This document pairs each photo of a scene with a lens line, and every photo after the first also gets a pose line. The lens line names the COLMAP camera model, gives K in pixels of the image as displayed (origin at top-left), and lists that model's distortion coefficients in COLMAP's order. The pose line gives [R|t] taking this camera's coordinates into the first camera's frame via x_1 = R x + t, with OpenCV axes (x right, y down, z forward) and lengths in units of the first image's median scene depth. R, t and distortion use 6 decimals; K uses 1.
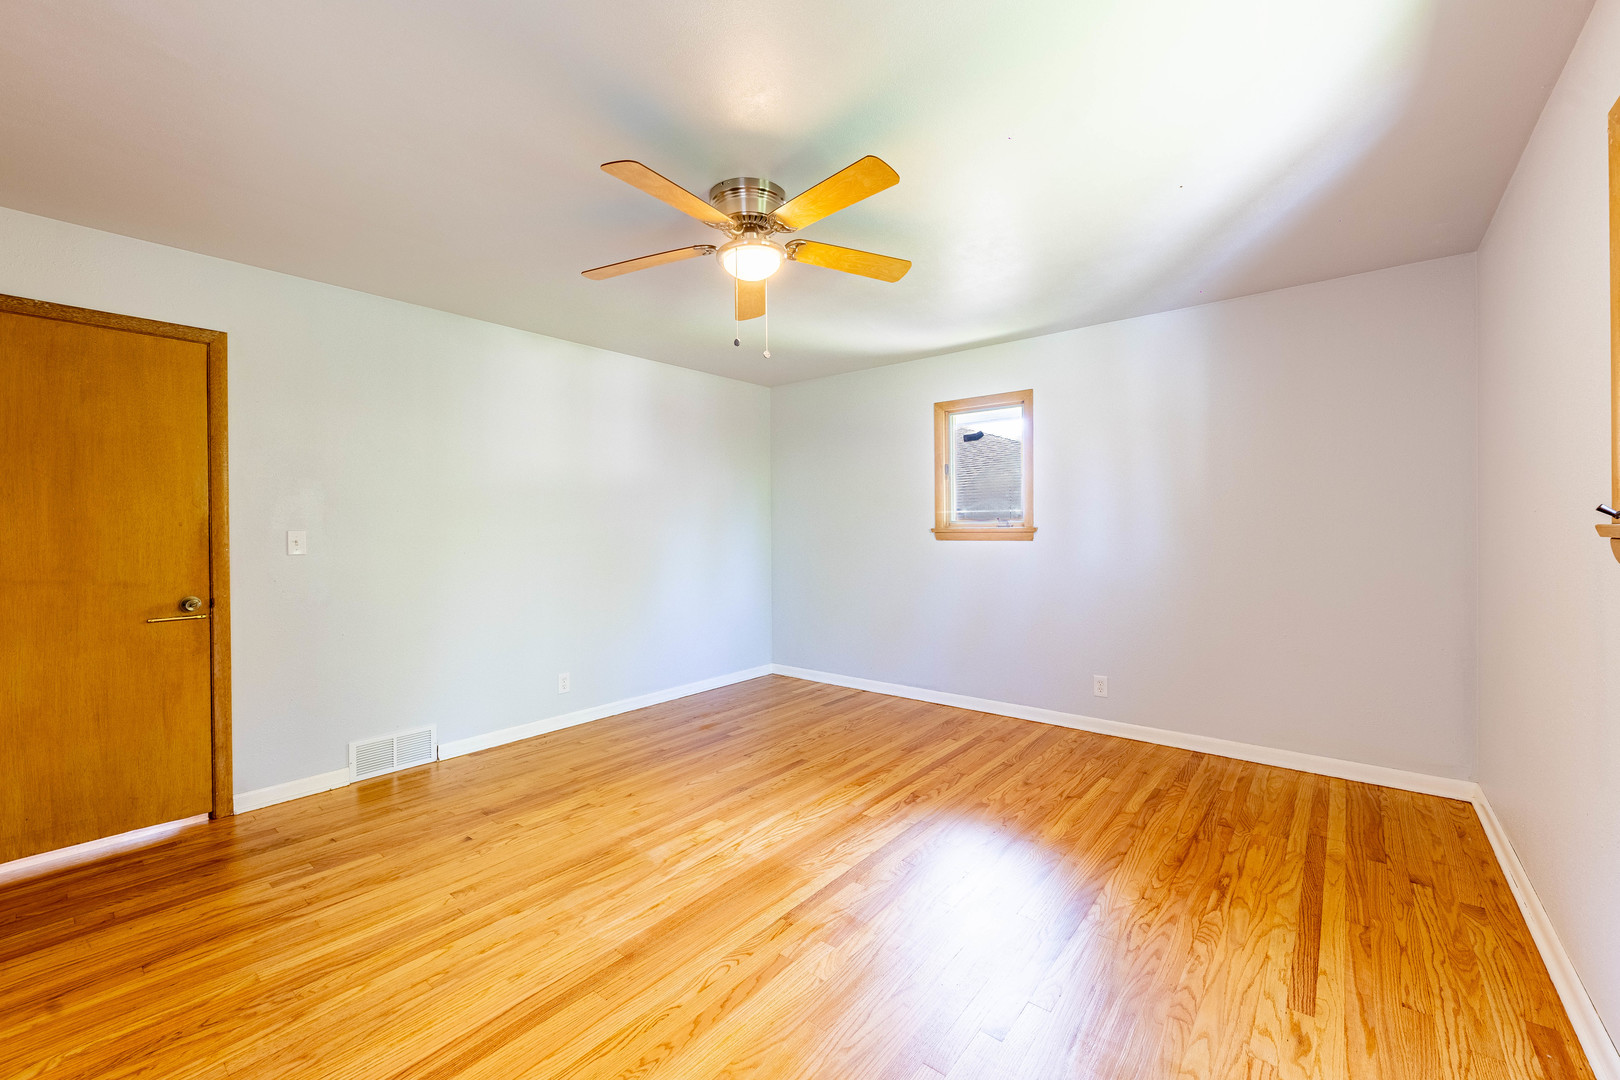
lens RADIAL K [[649.0, 0, 808.6], [0, 649.0, 531.2], [0, 0, 1]] dist [0.007774, -0.003934]
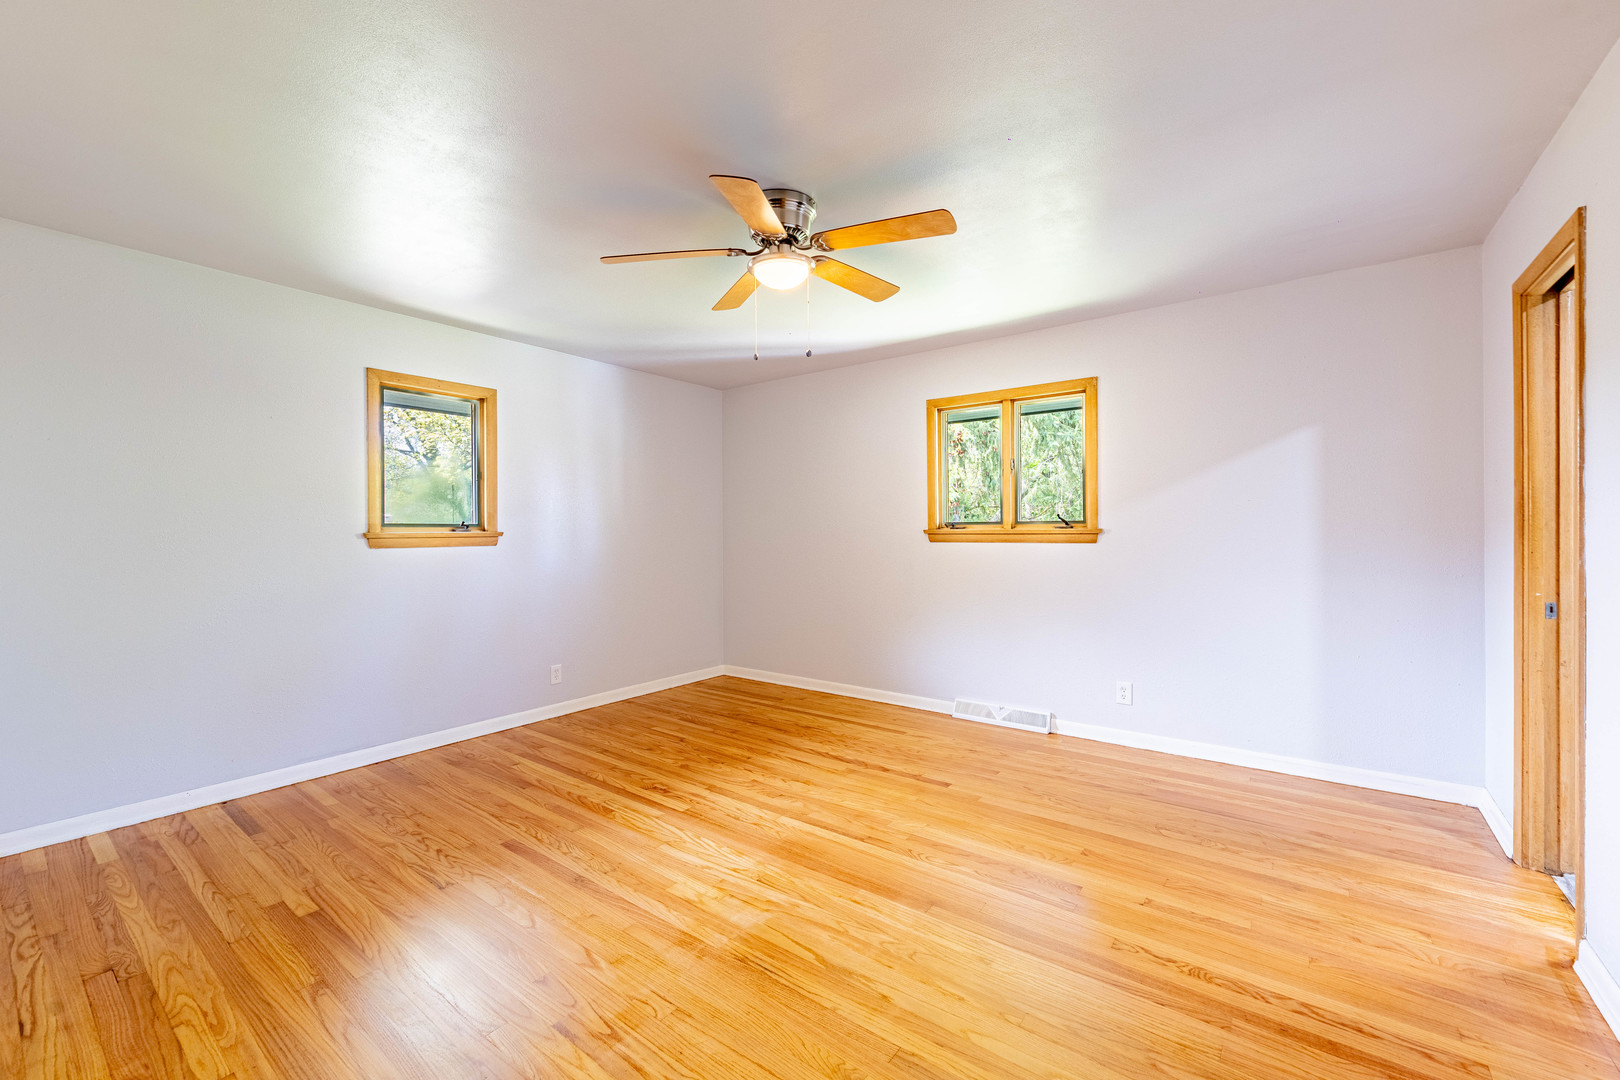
lens RADIAL K [[649.0, 0, 804.9], [0, 649.0, 536.8], [0, 0, 1]] dist [0.007774, -0.003934]
pose [[-0.035127, 0.000084, 0.999383, -0.886725], [0.009302, 0.999957, 0.000243, 0.007456], [-0.999340, 0.009304, -0.035126, 0.794351]]
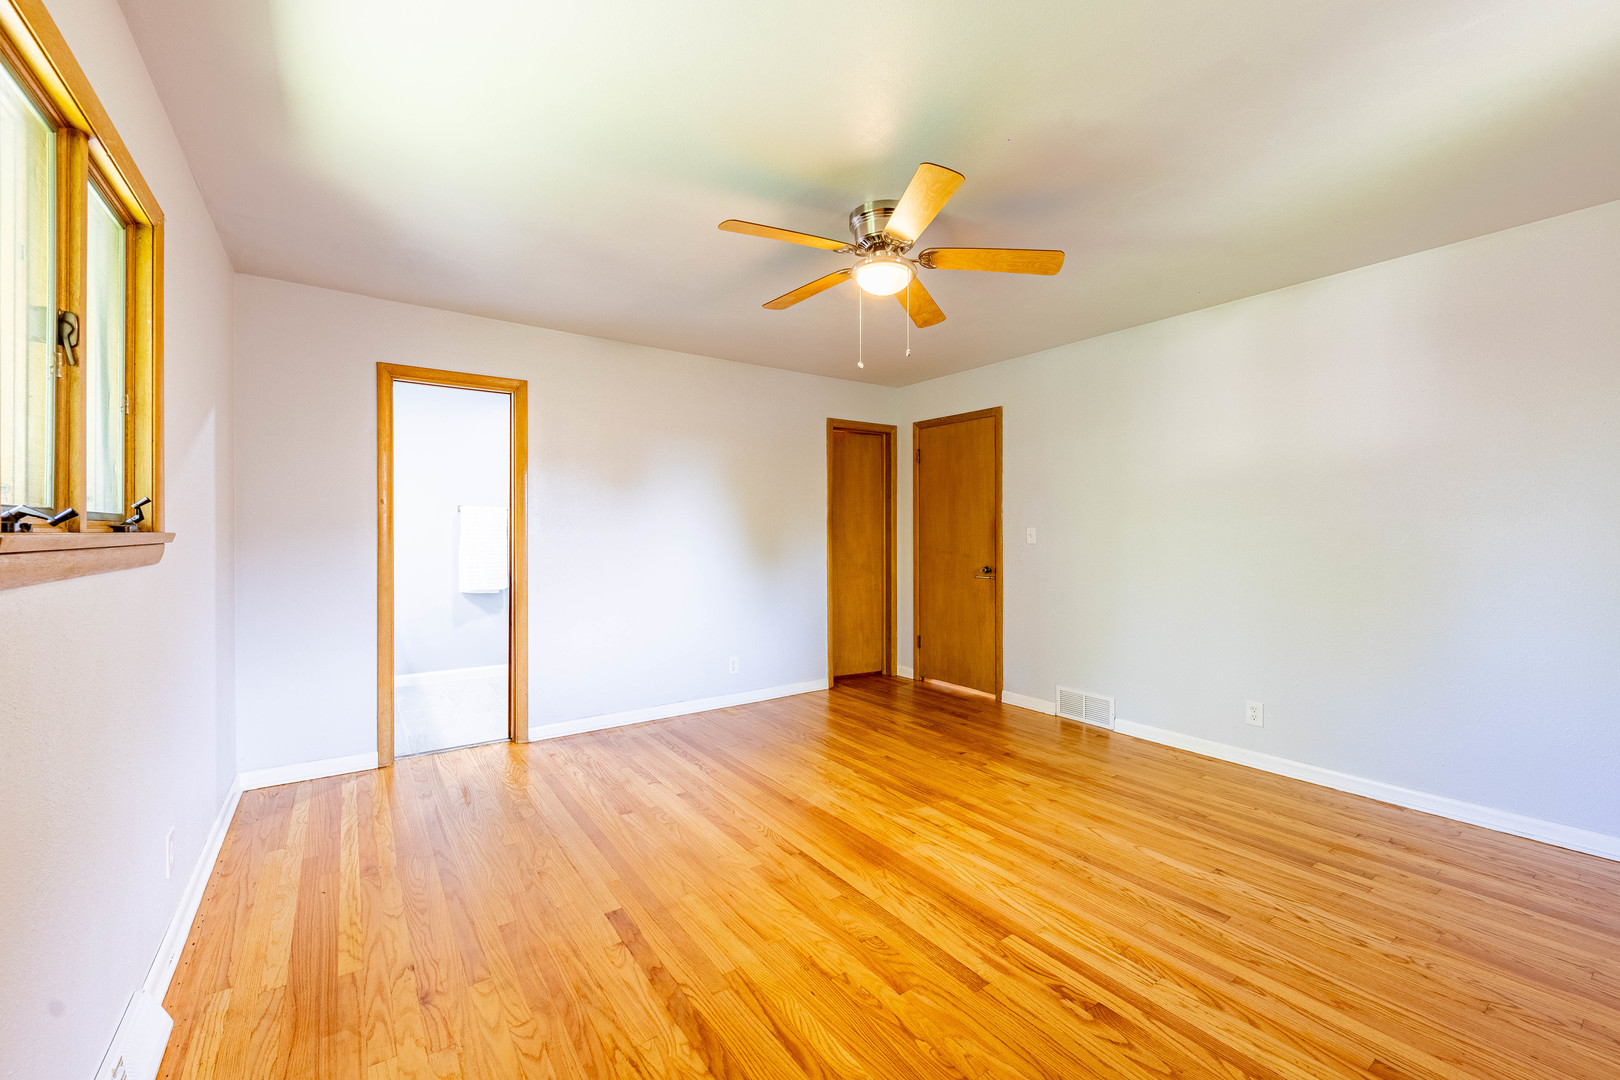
lens RADIAL K [[649.0, 0, 810.7], [0, 649.0, 535.9], [0, 0, 1]] dist [0.007774, -0.003934]
pose [[-0.258100, 0.017305, -0.965963, 0.766436], [0.002740, 0.999849, 0.017180, -0.007922], [0.966114, 0.001787, -0.258108, 0.917409]]
